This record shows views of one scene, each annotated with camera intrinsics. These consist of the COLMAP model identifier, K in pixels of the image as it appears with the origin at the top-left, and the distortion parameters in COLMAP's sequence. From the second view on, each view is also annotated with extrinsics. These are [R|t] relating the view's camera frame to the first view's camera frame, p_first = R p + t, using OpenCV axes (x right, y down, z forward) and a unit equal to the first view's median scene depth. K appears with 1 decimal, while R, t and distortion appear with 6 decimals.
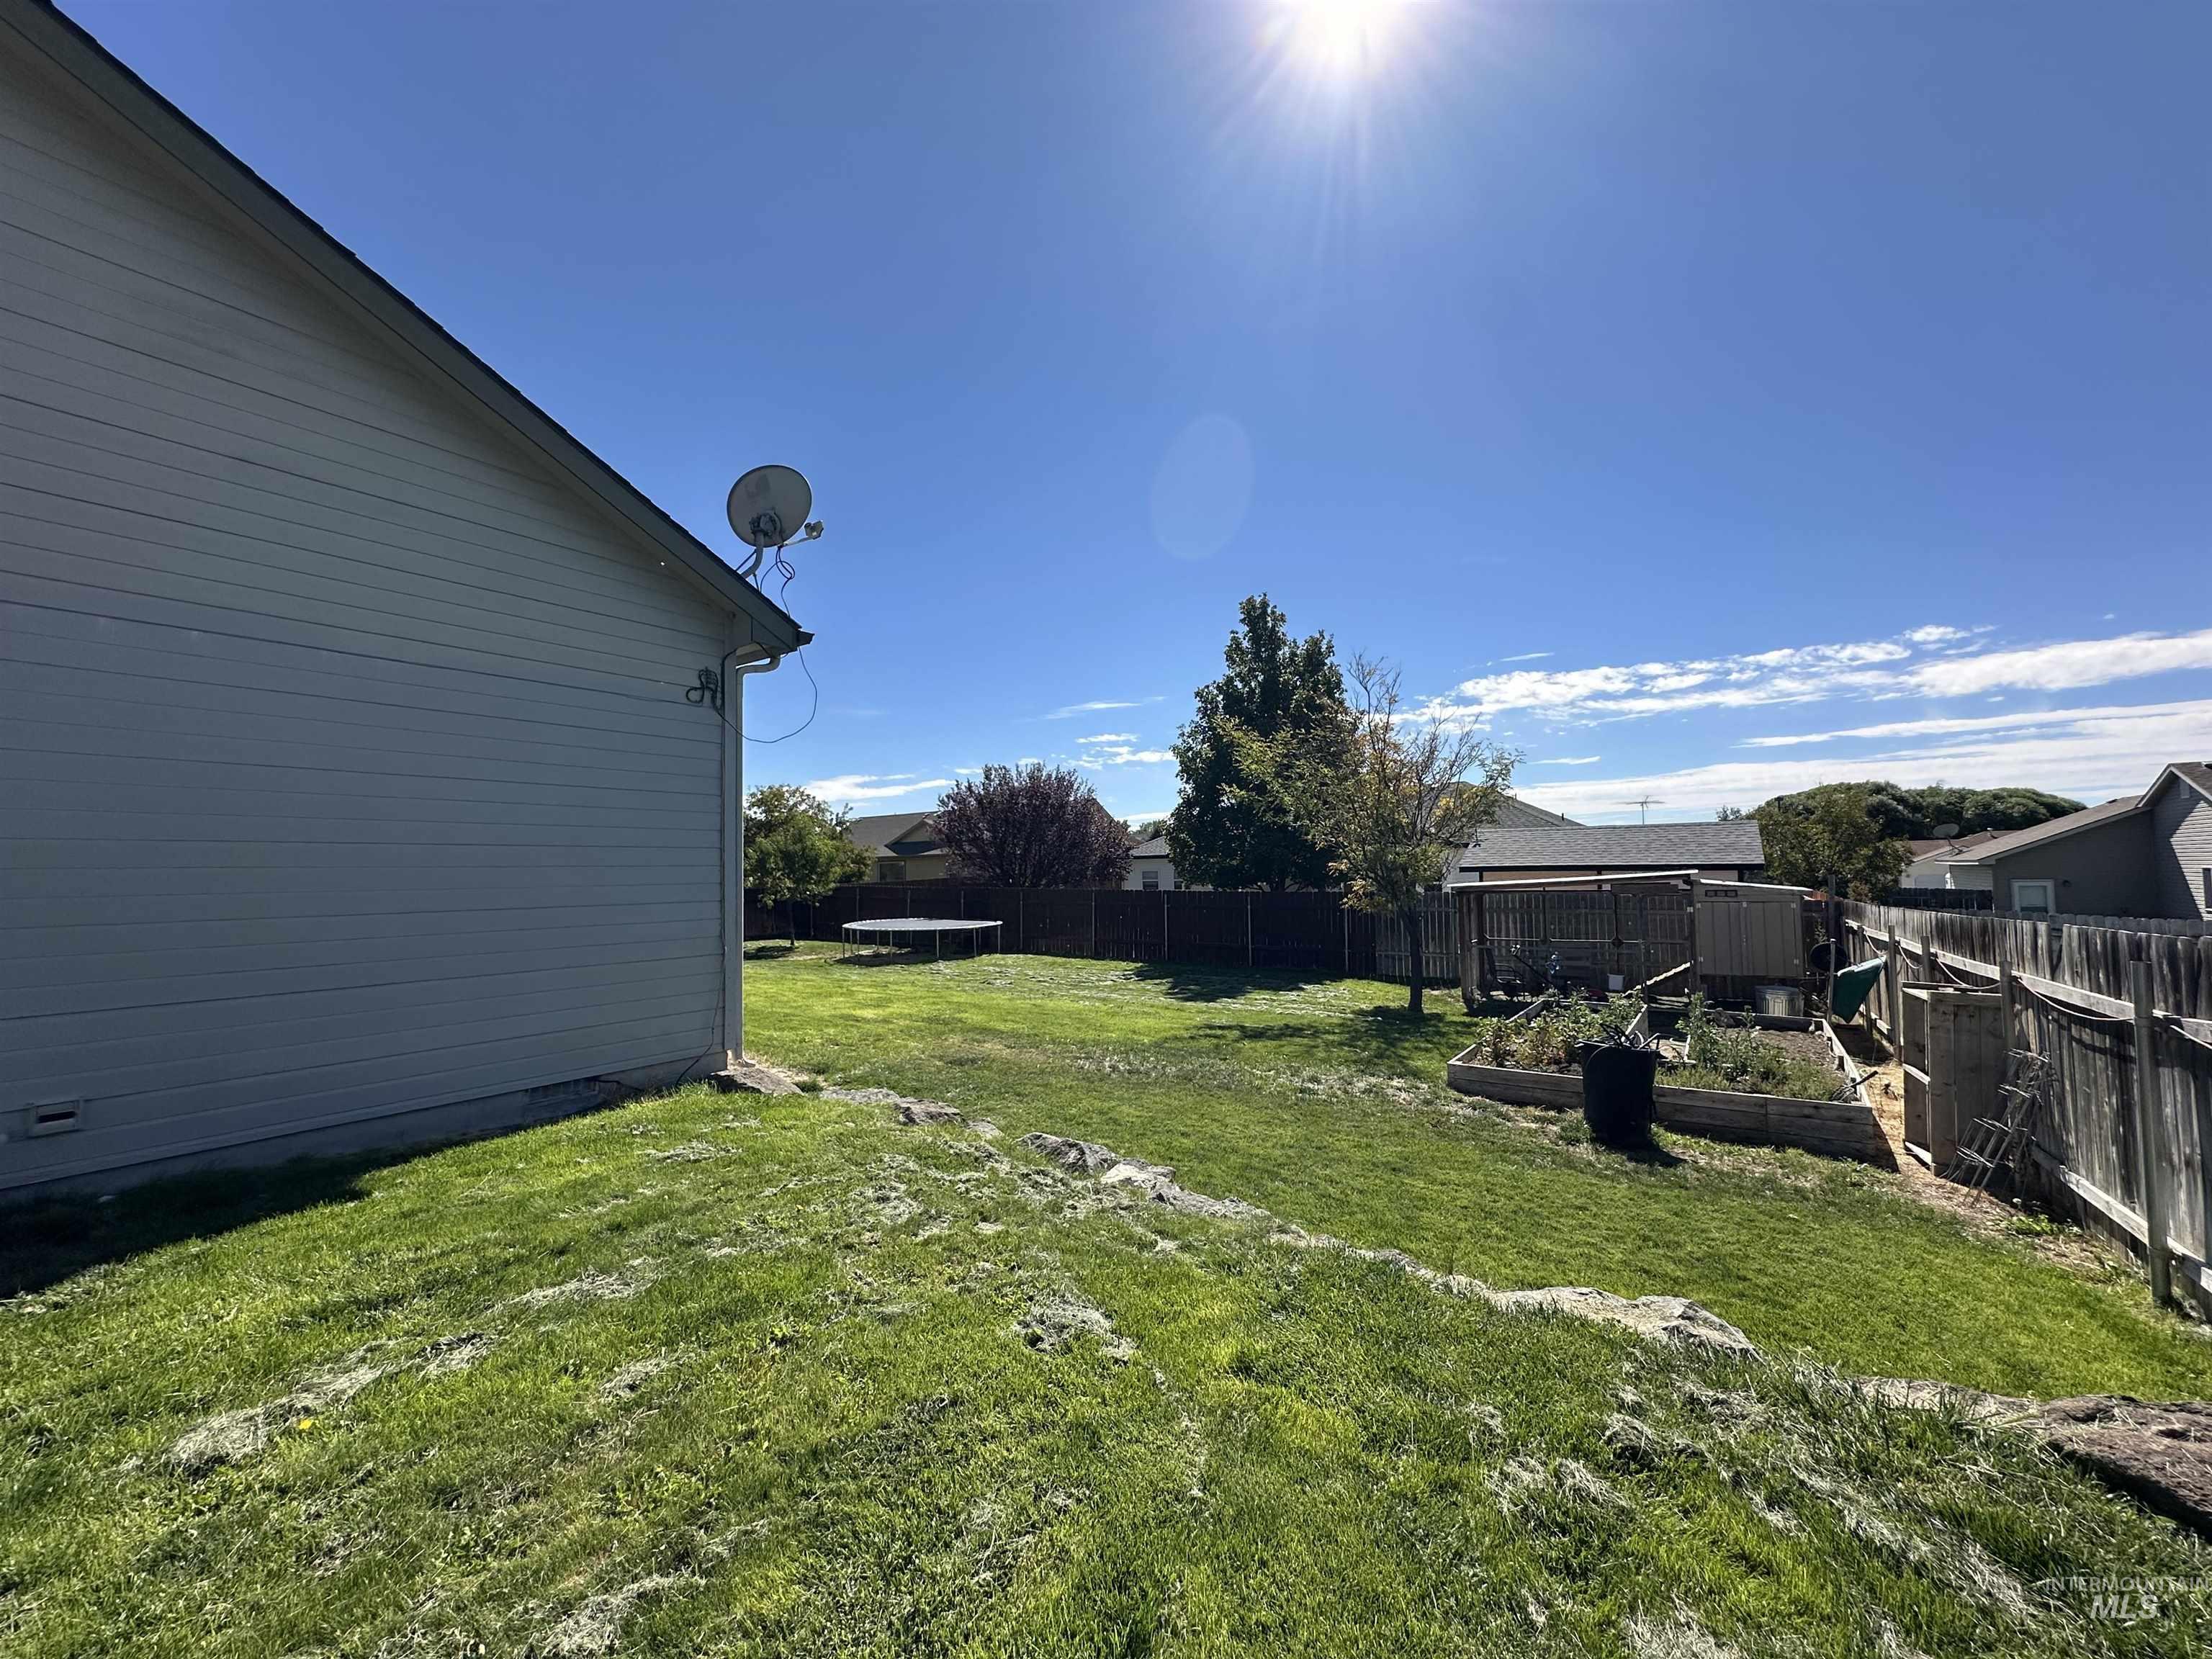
lens RADIAL K [[887.7, 0, 1106.0], [0, 887.7, 829.5], [0, 0, 1]] dist [0.000336, 0.000277]
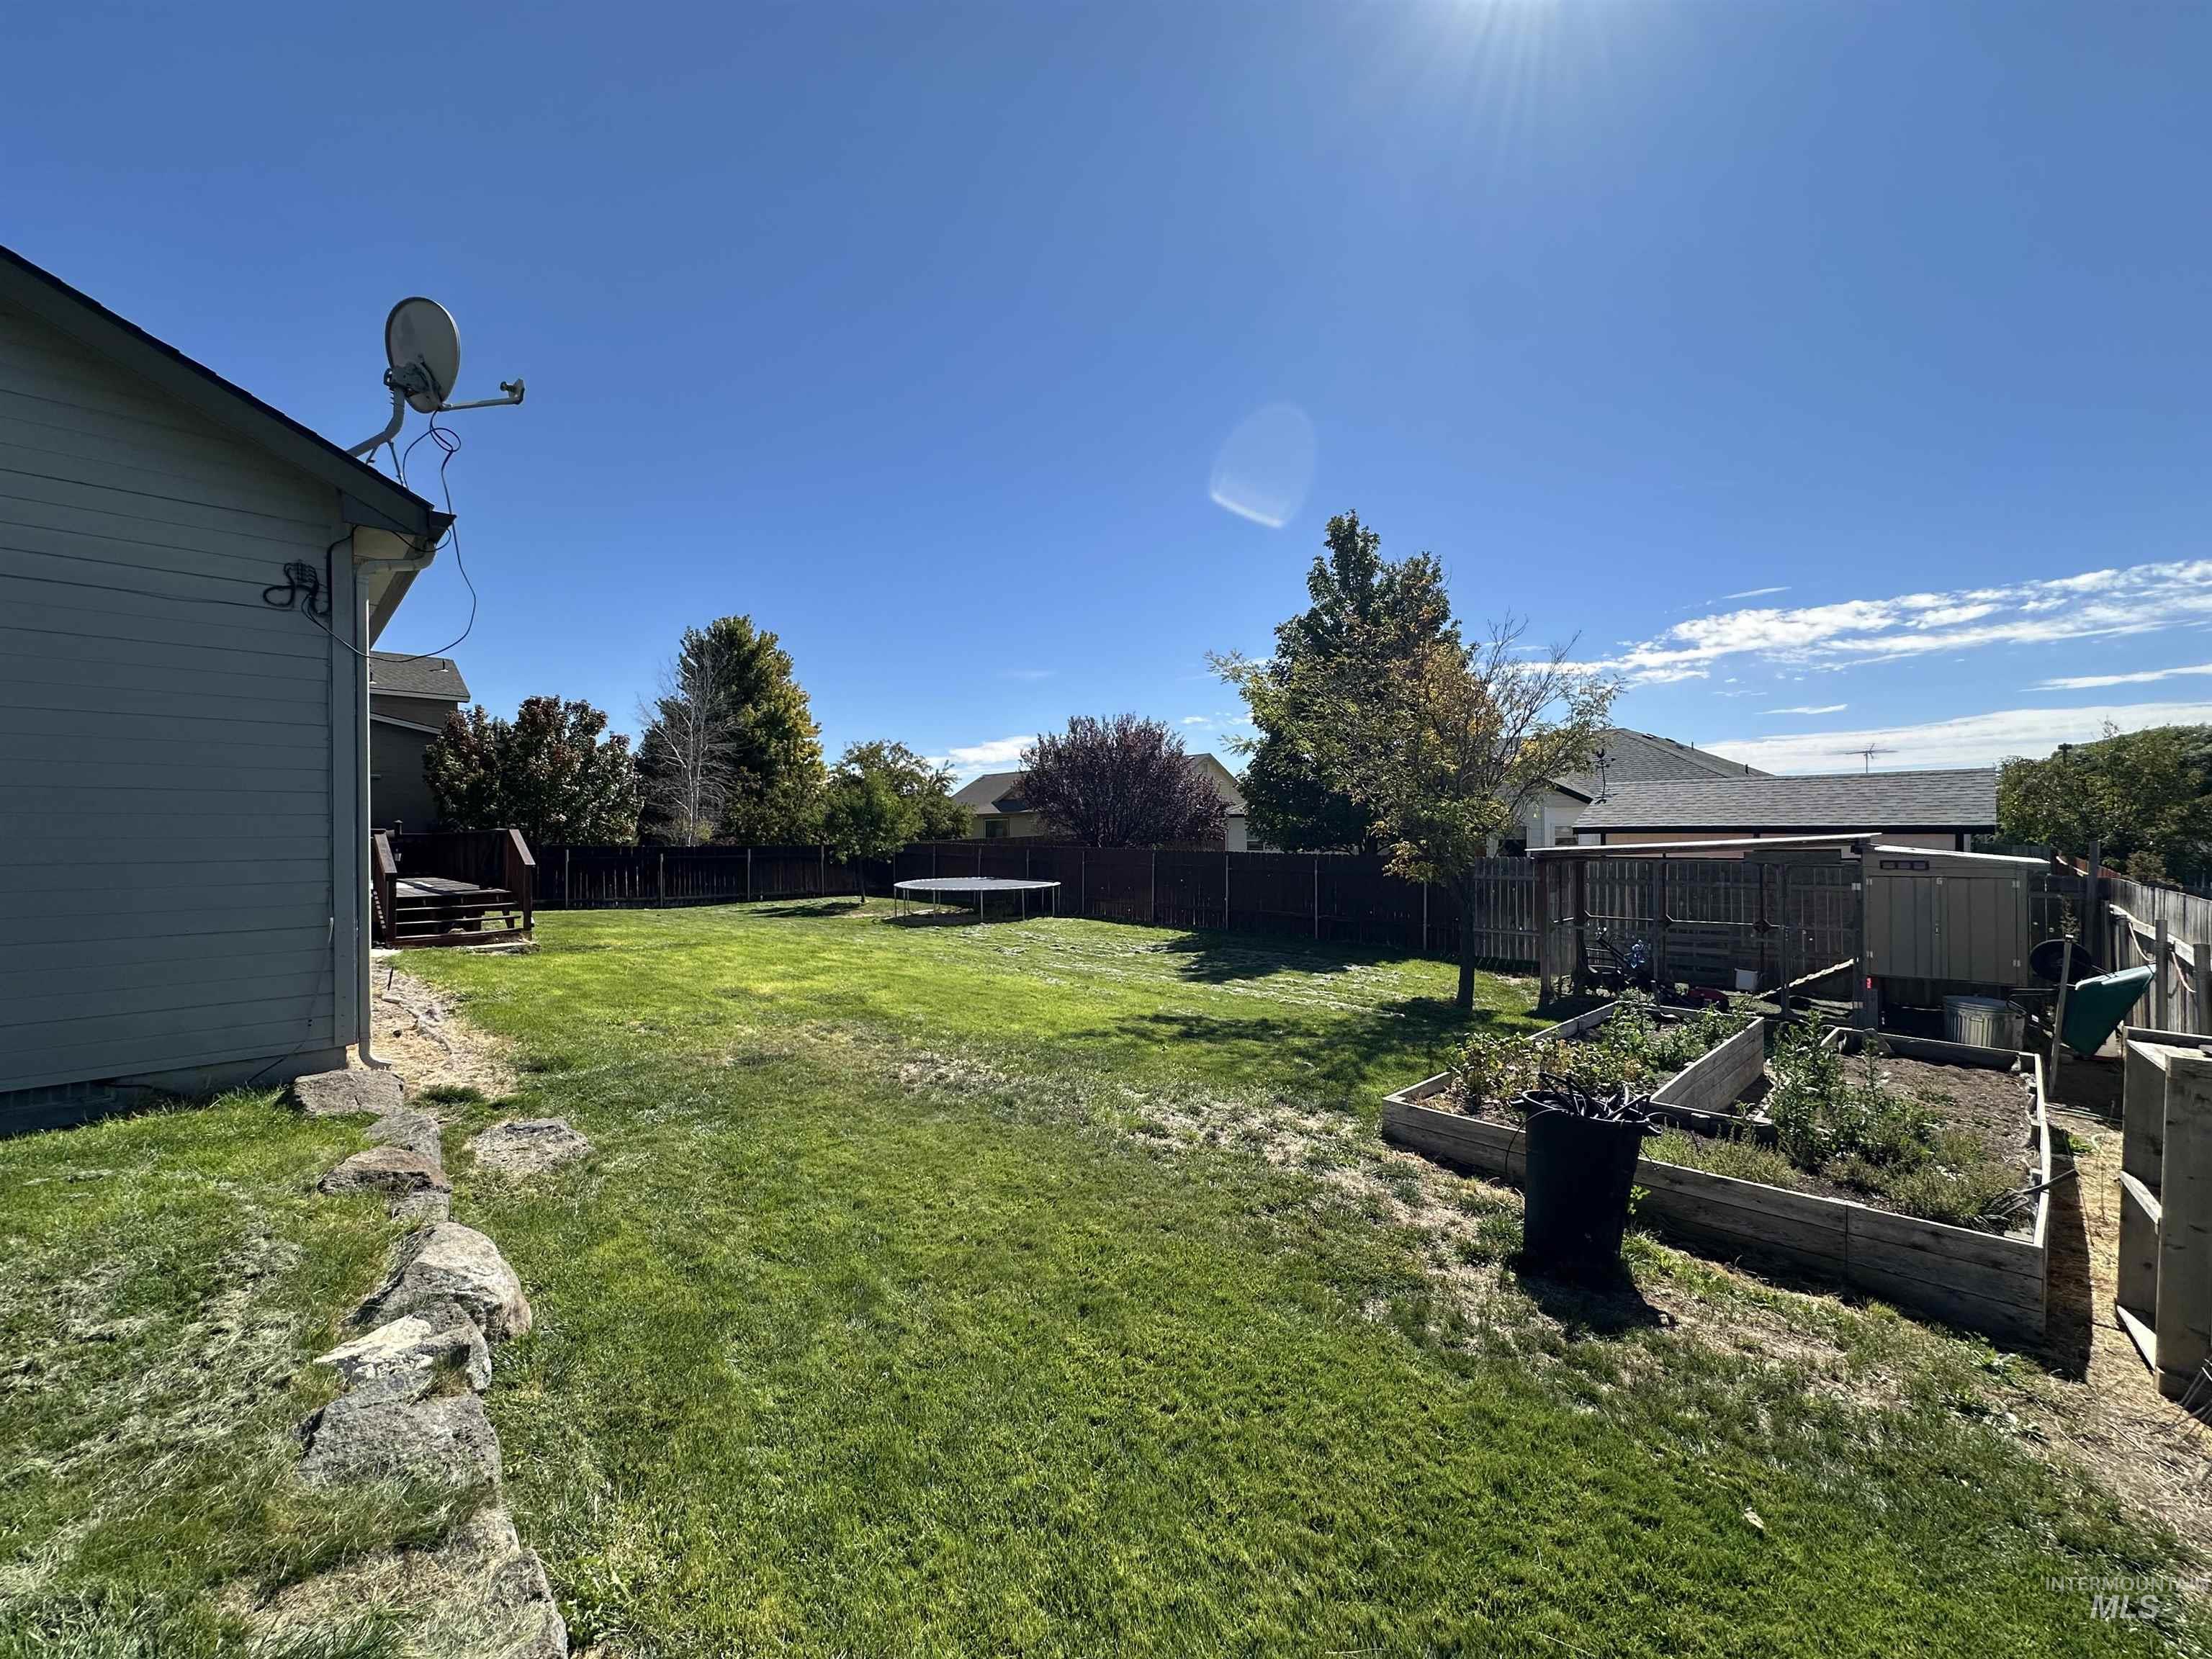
lens RADIAL K [[885.3, 0, 1106.7], [0, 885.3, 825.1], [0, 0, 1]] dist [0.000550, -0.000319]
pose [[0.982473, 0.006841, -0.186278, 0.104390], [0.000817, 0.999159, 0.041007, 0.004907], [0.186401, -0.040440, 0.981641, 0.094505]]
